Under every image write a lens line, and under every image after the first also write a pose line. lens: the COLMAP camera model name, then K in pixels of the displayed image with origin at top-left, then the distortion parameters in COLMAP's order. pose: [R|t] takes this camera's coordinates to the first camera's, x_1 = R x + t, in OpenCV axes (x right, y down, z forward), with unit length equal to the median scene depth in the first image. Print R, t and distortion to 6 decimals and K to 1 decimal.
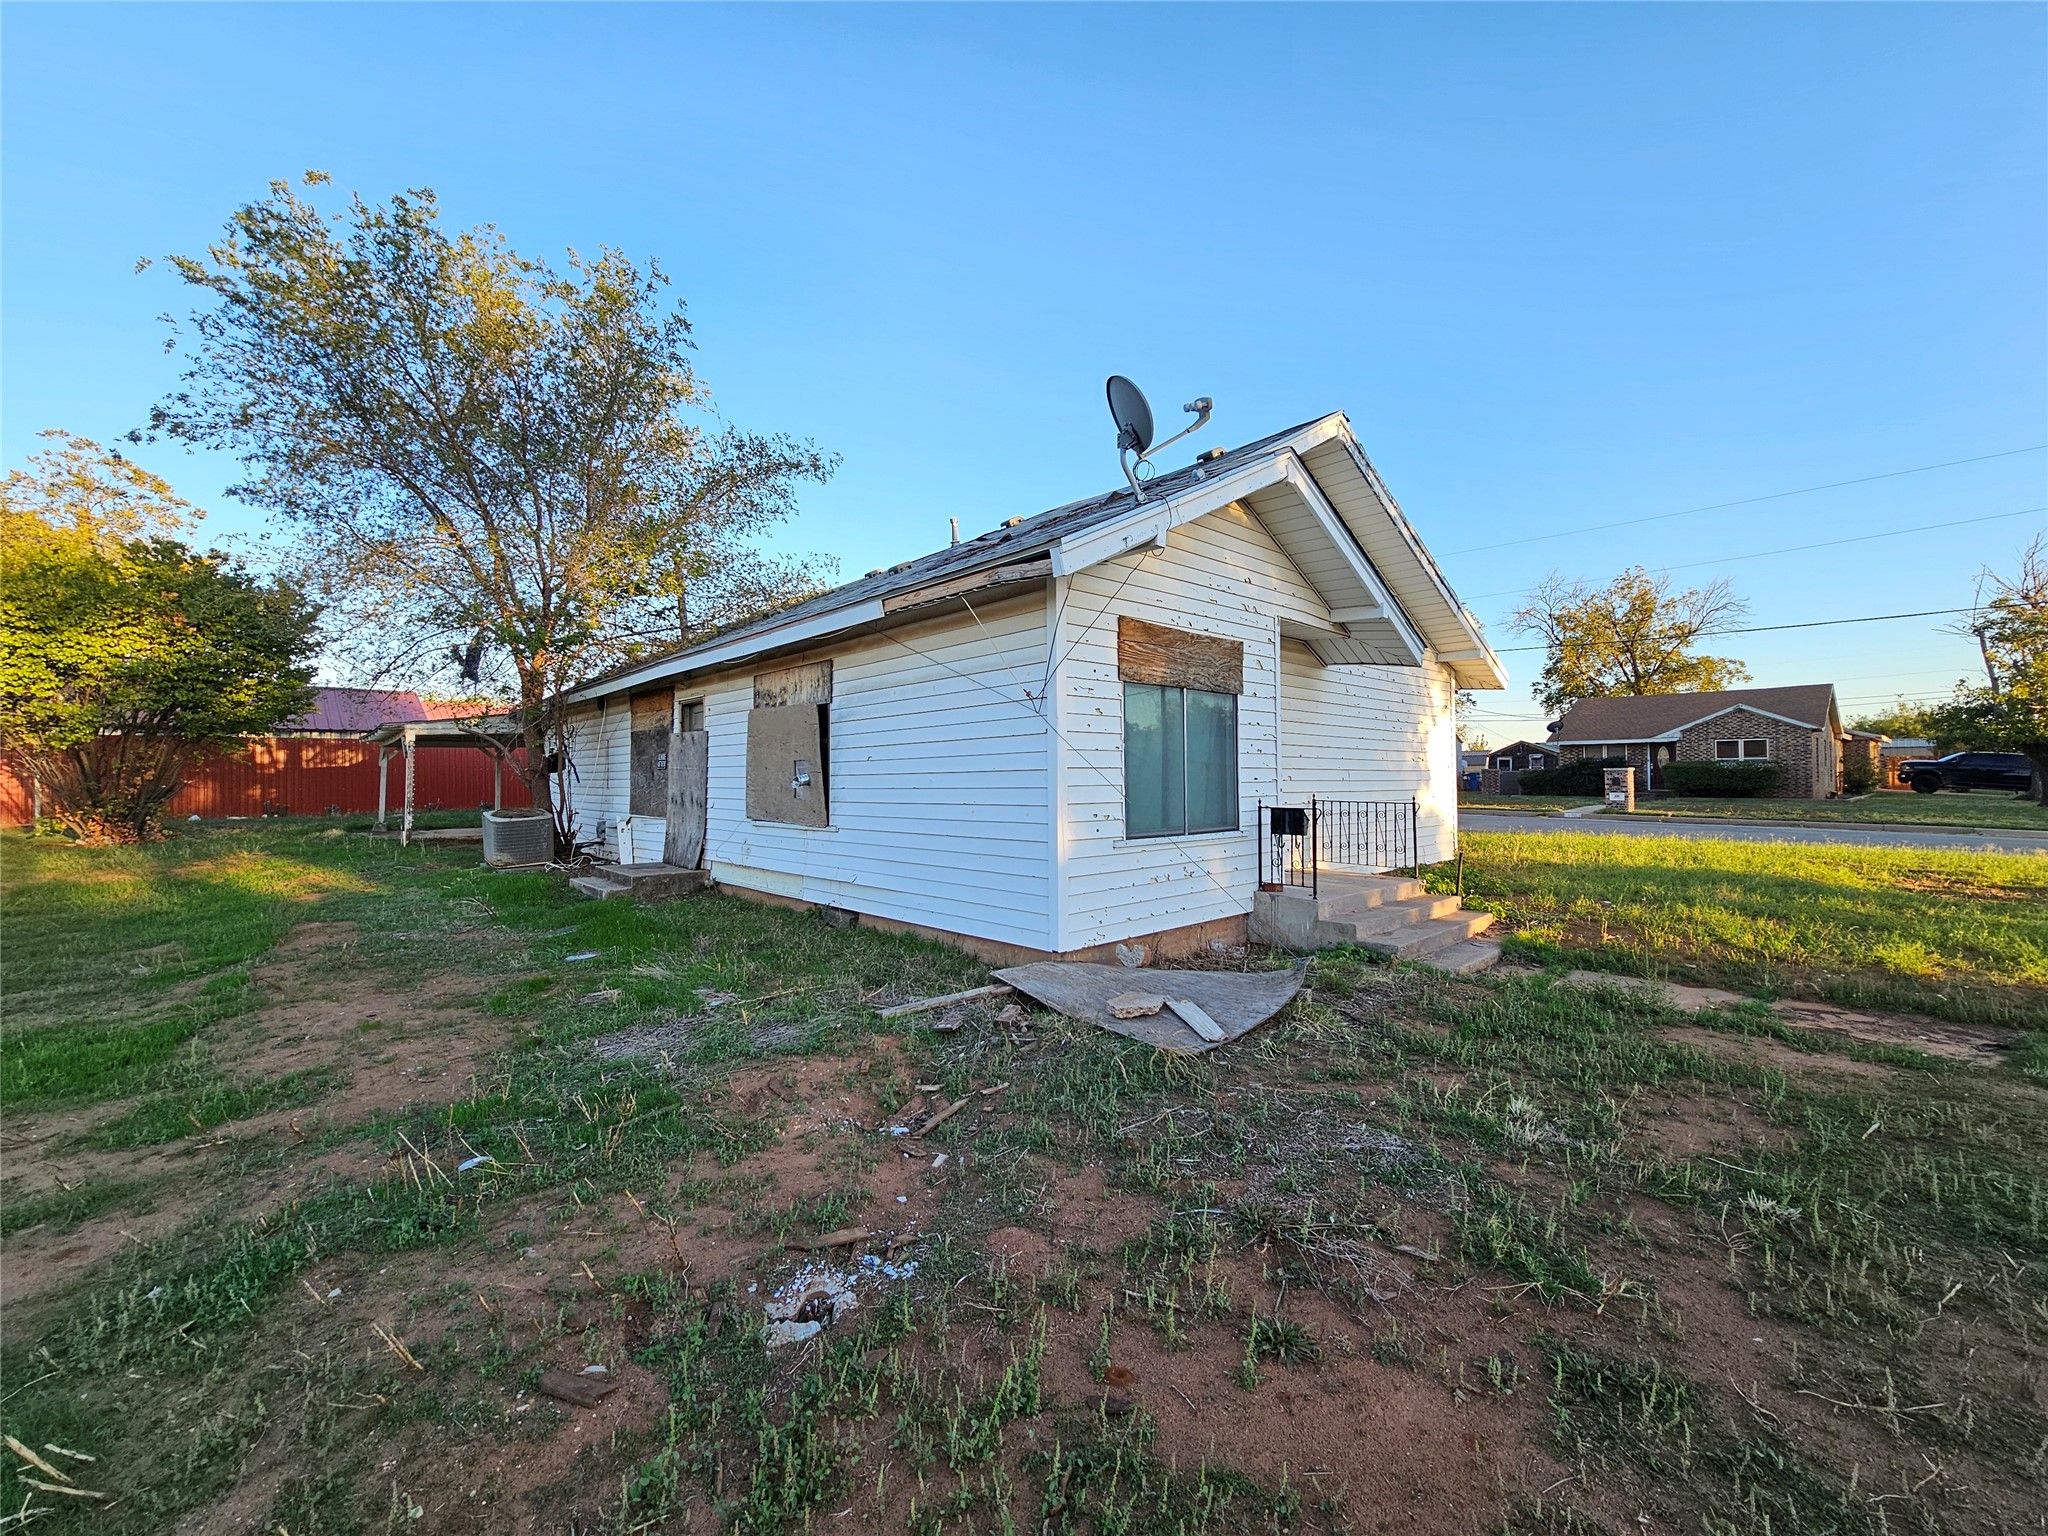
lens RADIAL K [[835.8, 0, 1032.8], [0, 835.8, 764.2], [0, 0, 1]] dist [0.002917, 0.000073]
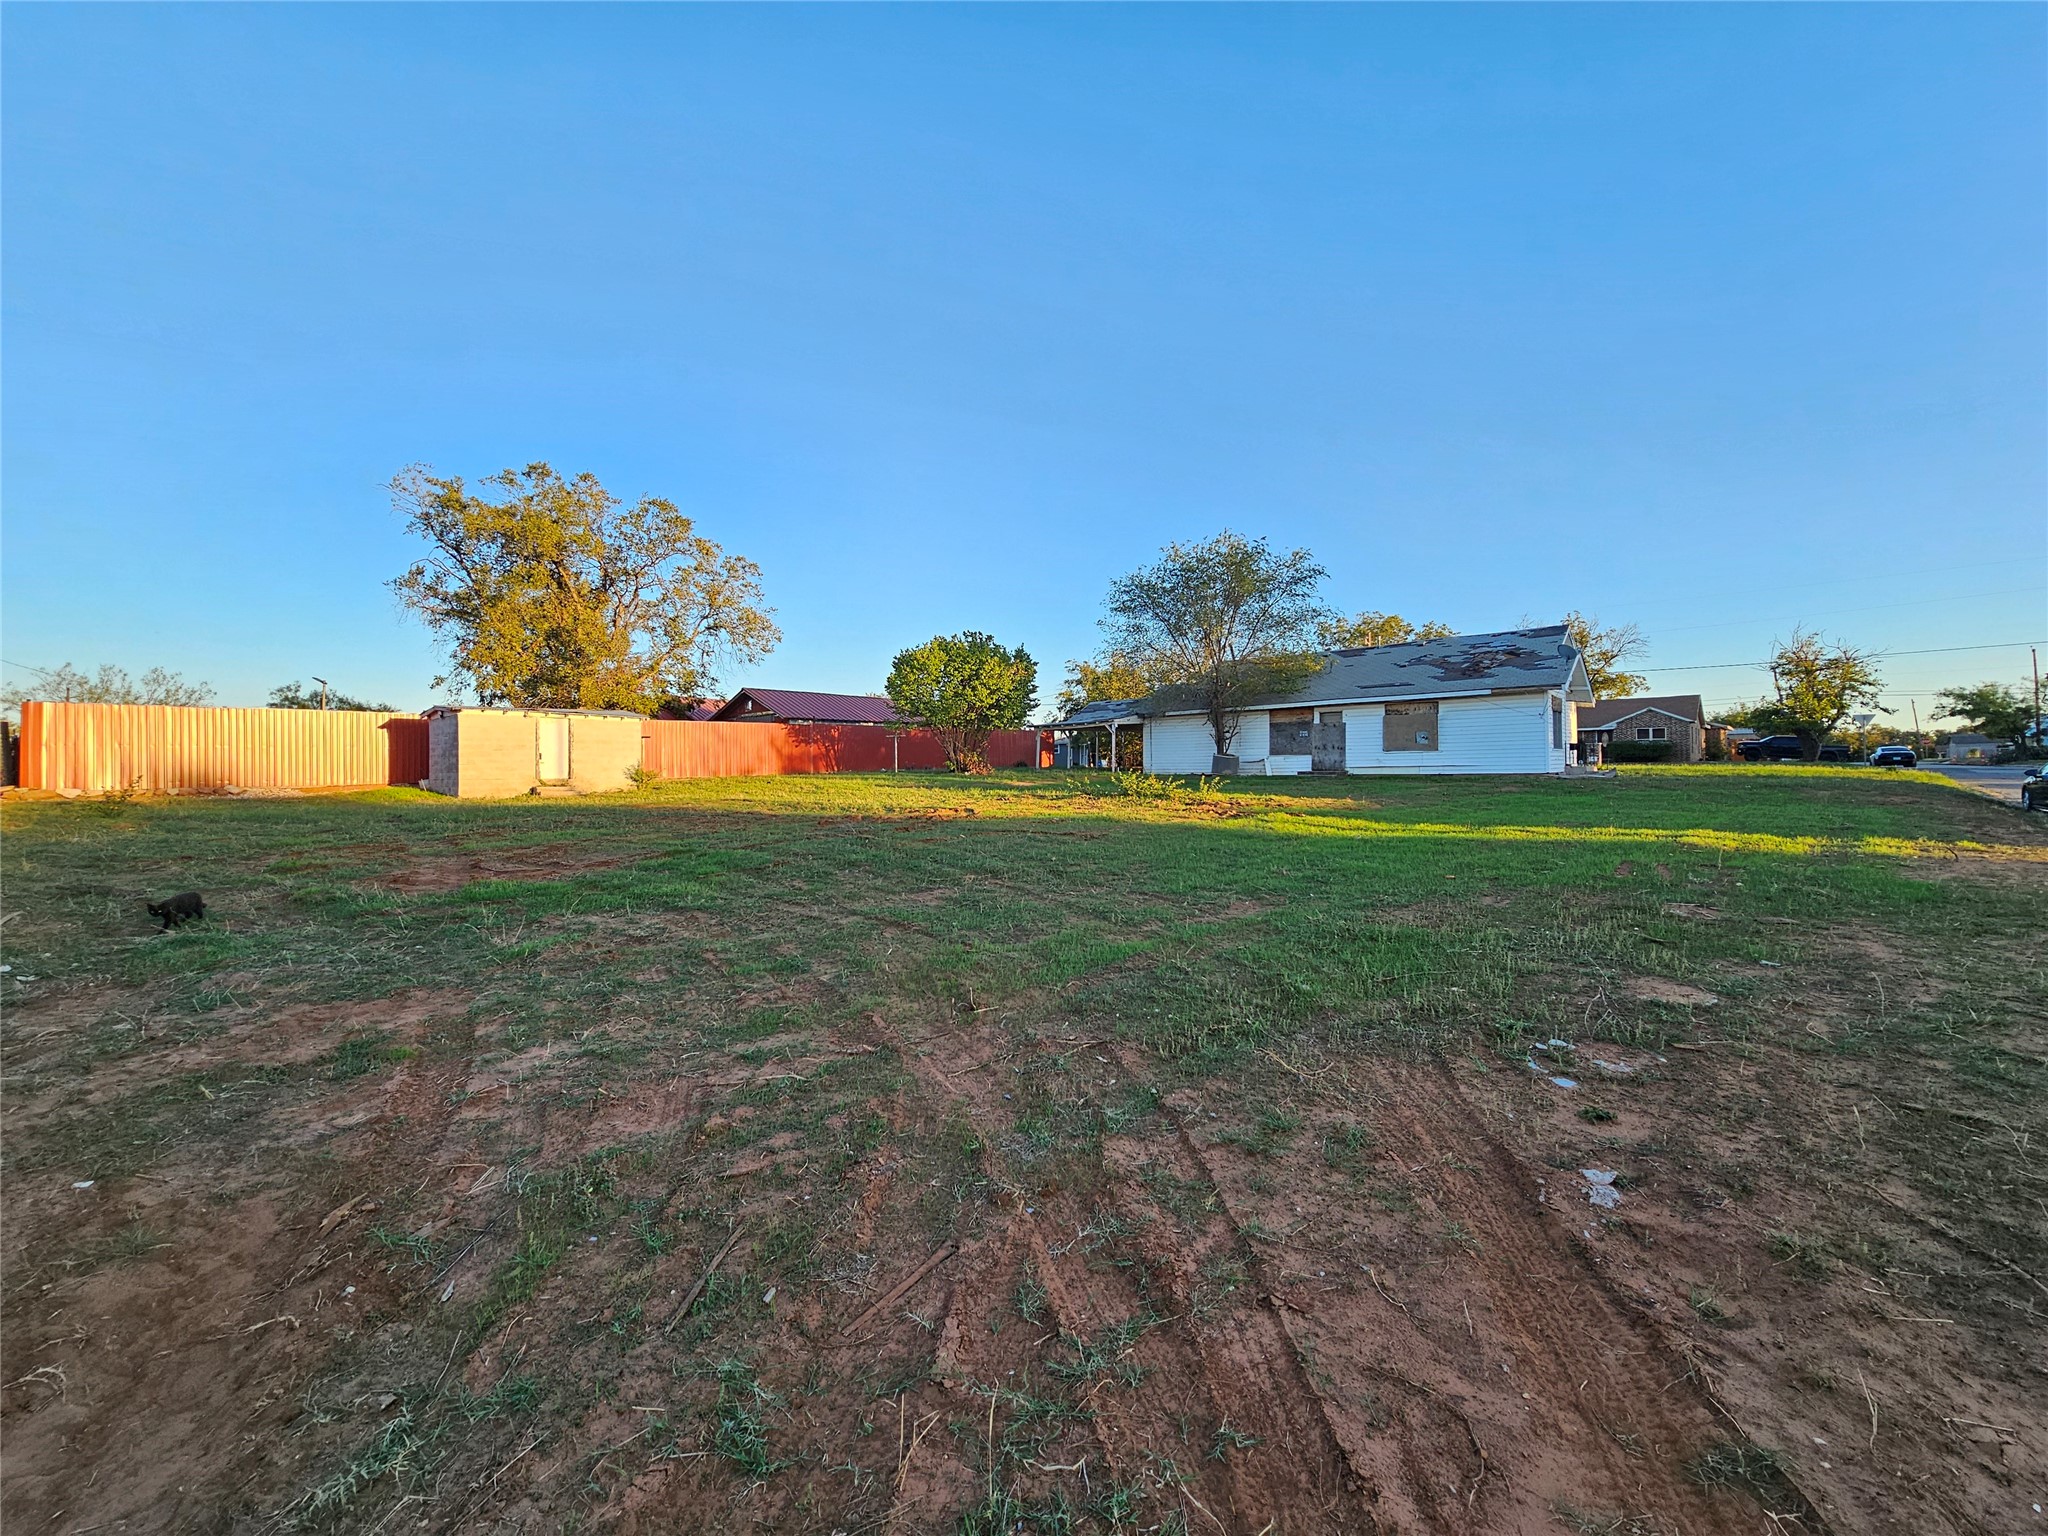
lens RADIAL K [[835.8, 0, 1038.9], [0, 835.8, 767.9], [0, 0, 1]] dist [0.002917, 0.000073]
pose [[0.995058, -0.005378, 0.099153, -0.720734], [0.004124, 0.999909, 0.012847, 0.031545], [-0.099213, -0.012374, 0.994989, -0.731994]]
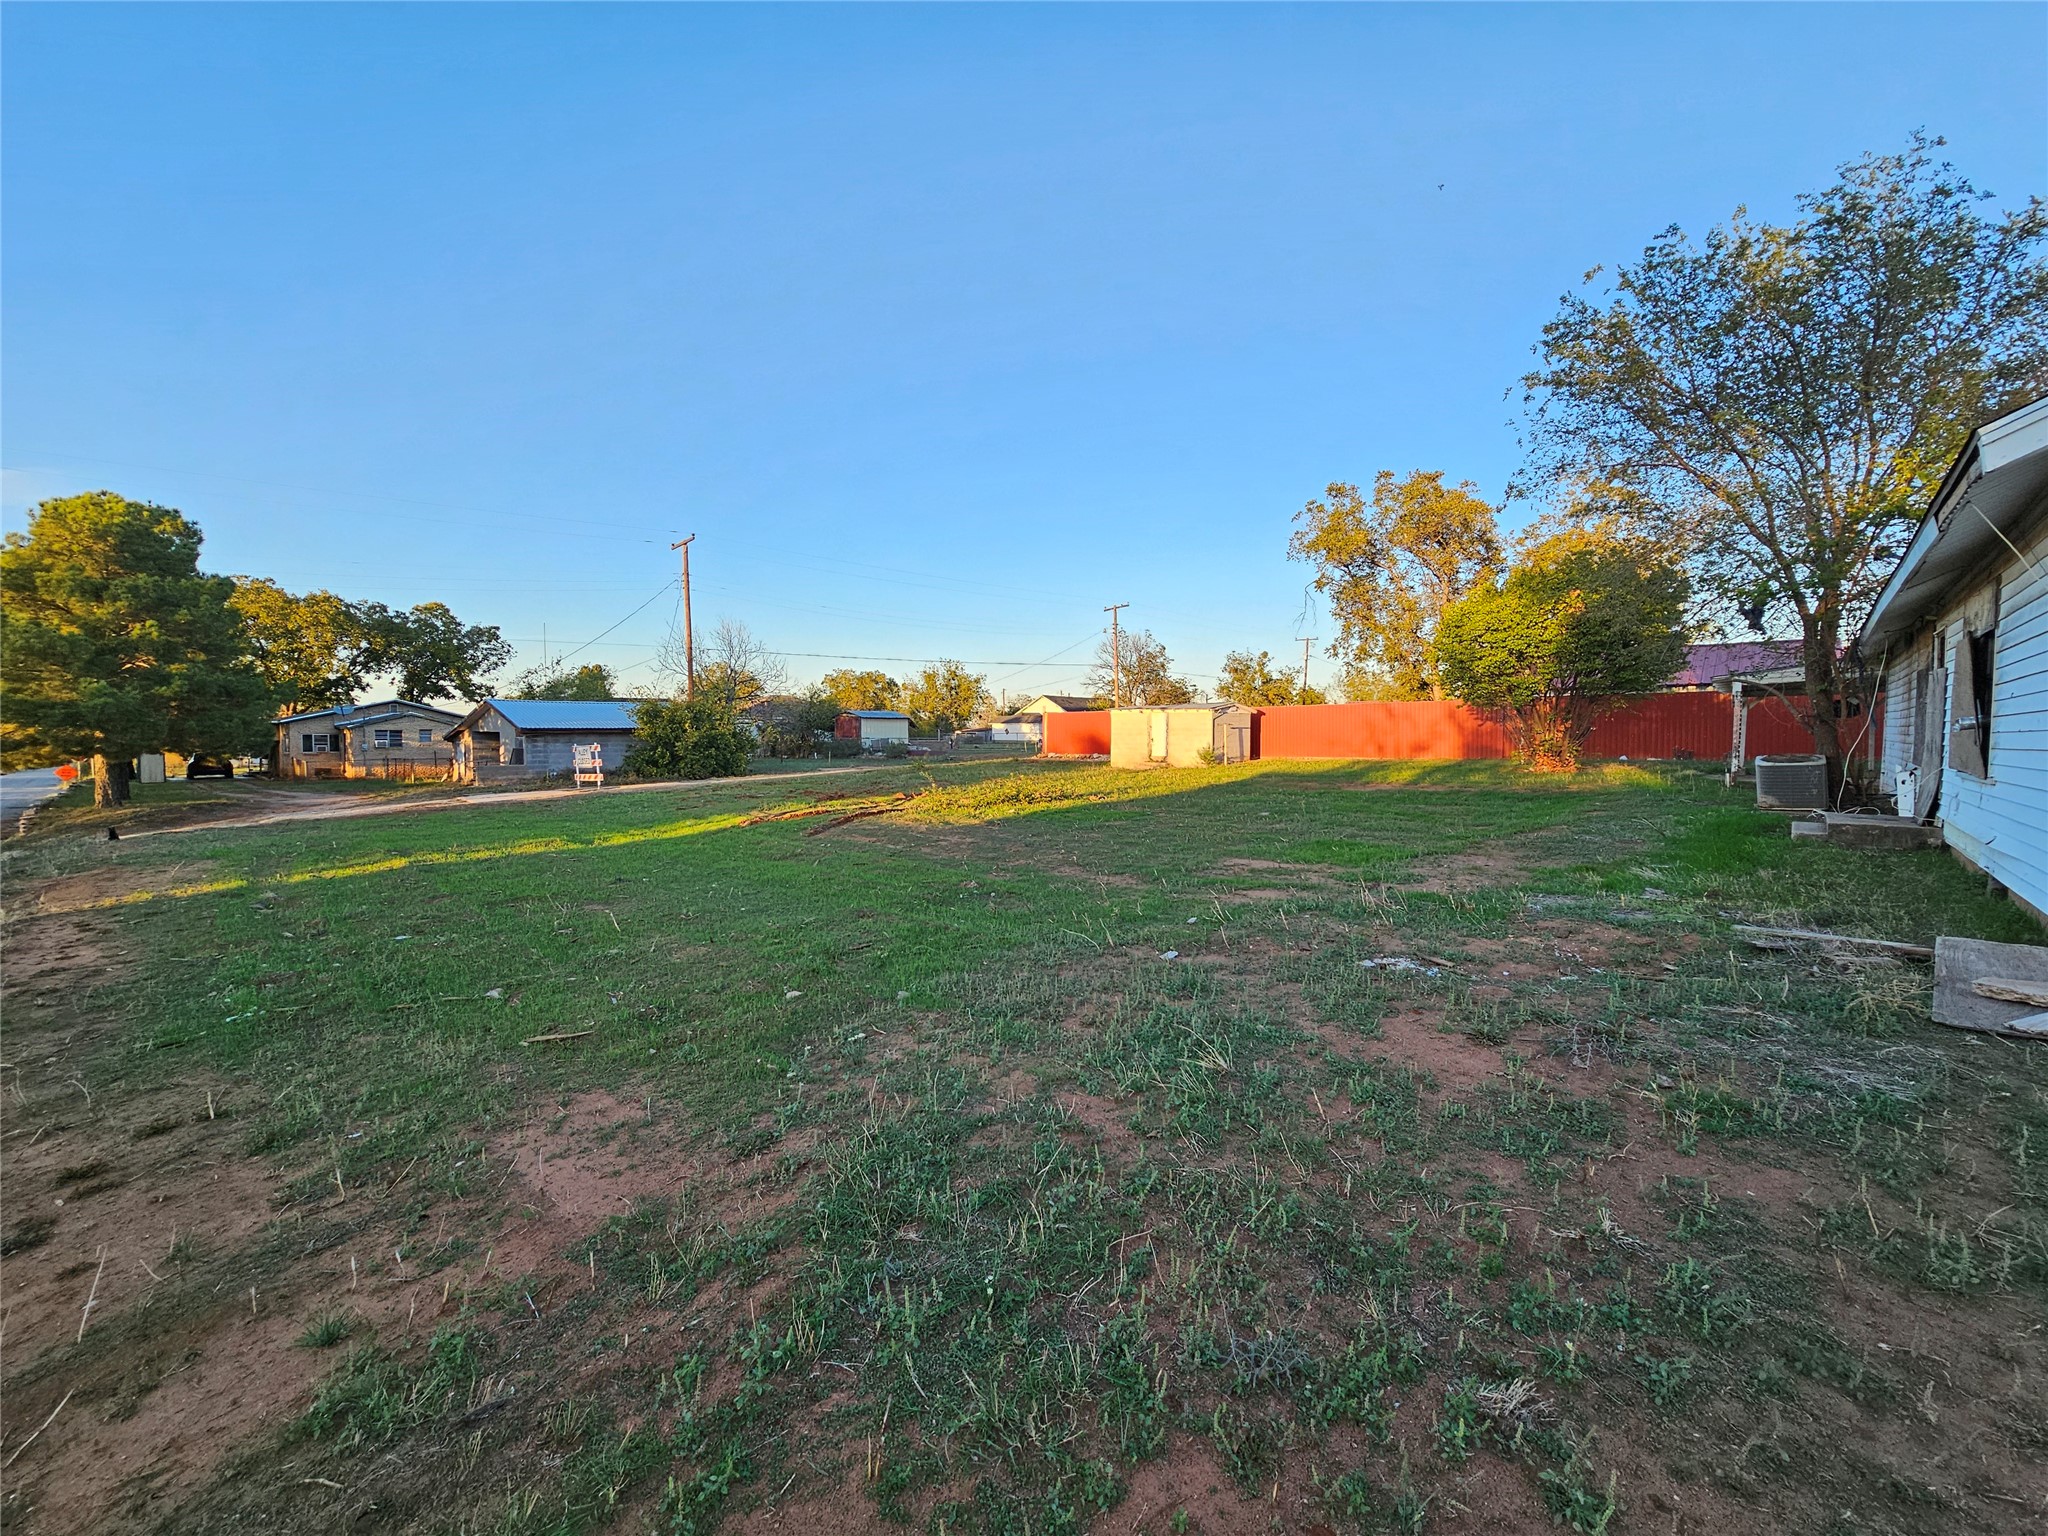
lens RADIAL K [[835.8, 0, 1026.5], [0, 835.8, 769.5], [0, 0, 1]] dist [0.002917, 0.000073]
pose [[0.084926, 0.047181, -0.995270, 0.211270], [0.016923, 0.998666, 0.048786, 0.003904], [0.996244, -0.020986, 0.084014, -0.010008]]
